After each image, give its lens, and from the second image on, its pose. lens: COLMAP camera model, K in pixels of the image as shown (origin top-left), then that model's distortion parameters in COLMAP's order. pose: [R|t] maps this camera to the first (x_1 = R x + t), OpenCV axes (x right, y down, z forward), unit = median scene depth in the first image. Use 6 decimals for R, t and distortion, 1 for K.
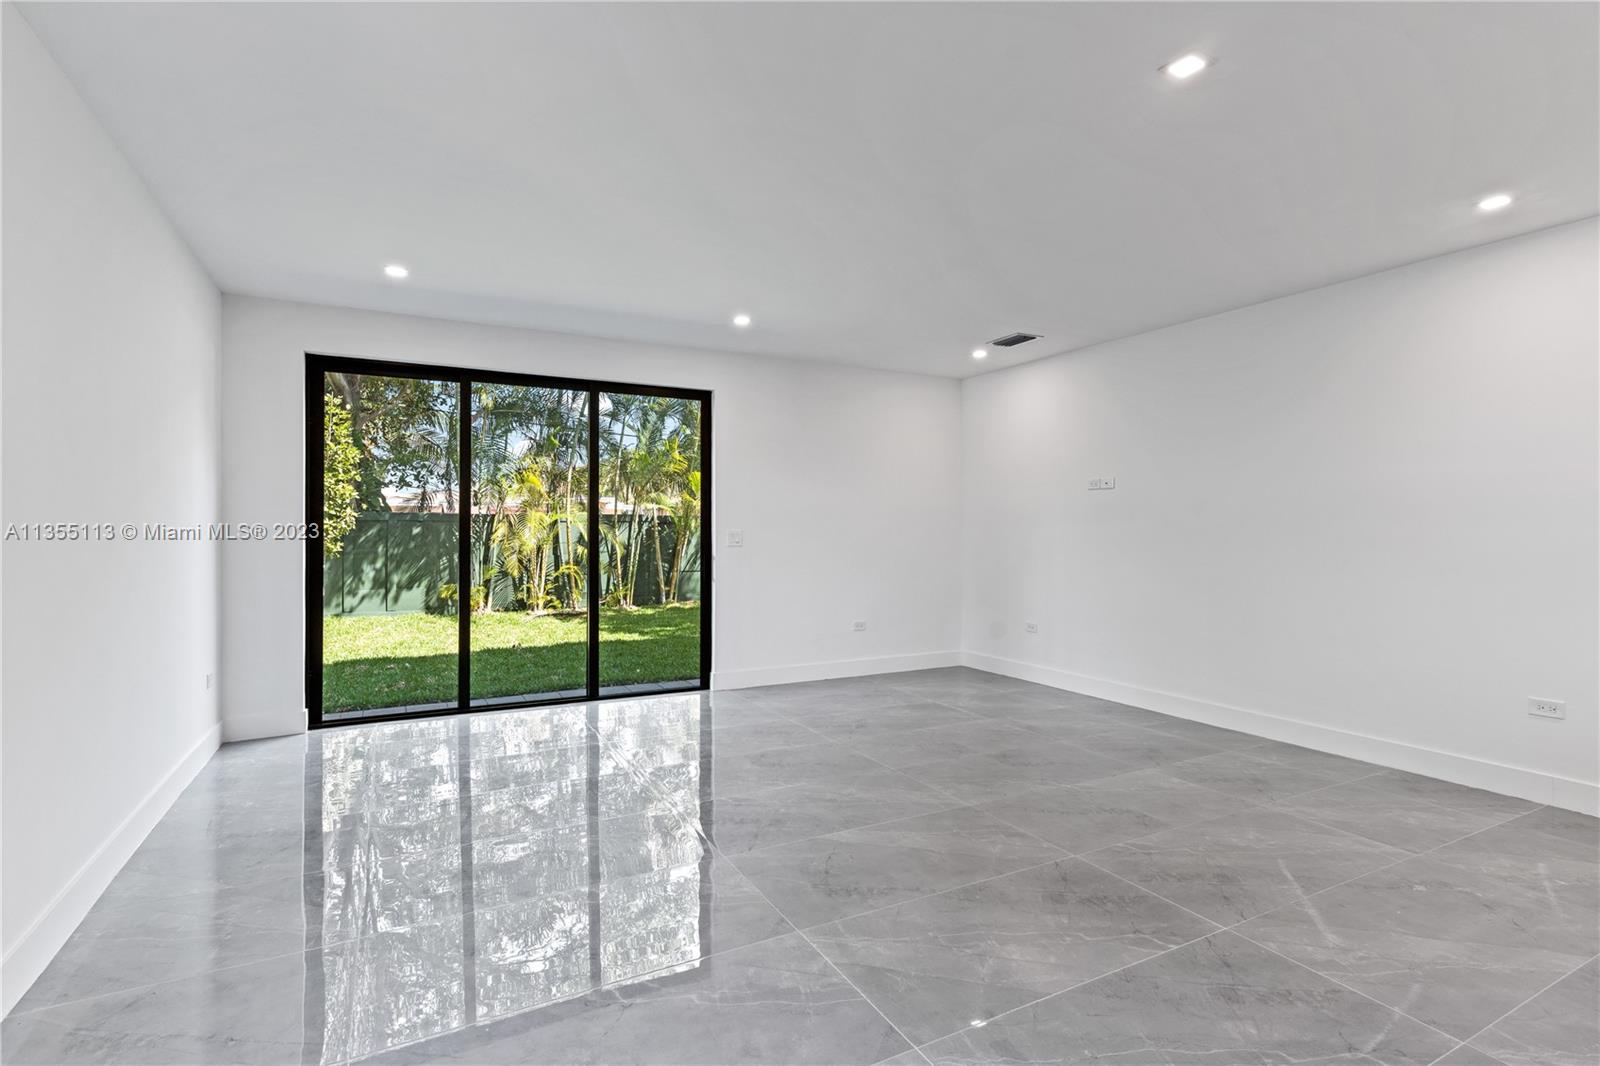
lens RADIAL K [[759.2, 0, 803.1], [0, 759.2, 530.0], [0, 0, 1]] dist [0.002342, 0.001472]
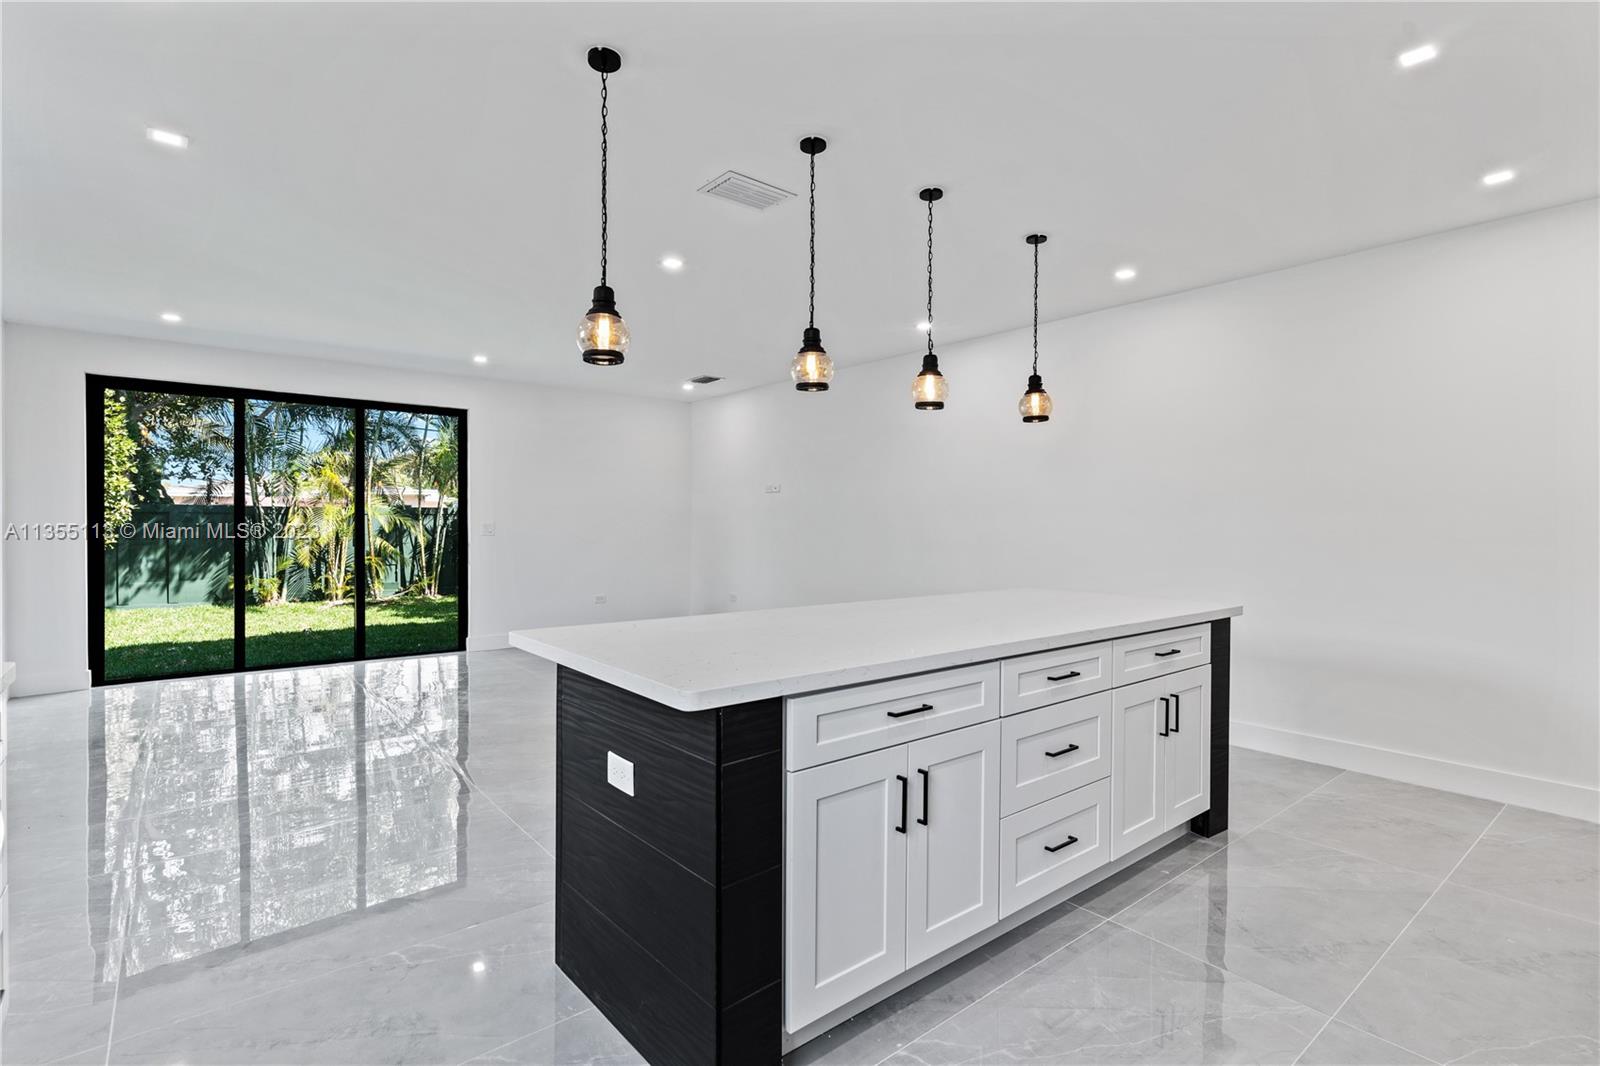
lens RADIAL K [[759.2, 0, 803.1], [0, 759.2, 530.0], [0, 0, 1]] dist [0.002342, 0.001472]
pose [[0.981389, -0.000660, 0.192031, 0.076419], [-0.001183, 0.999954, 0.009480, 0.000166], [-0.192029, -0.009531, 0.981343, -0.135893]]
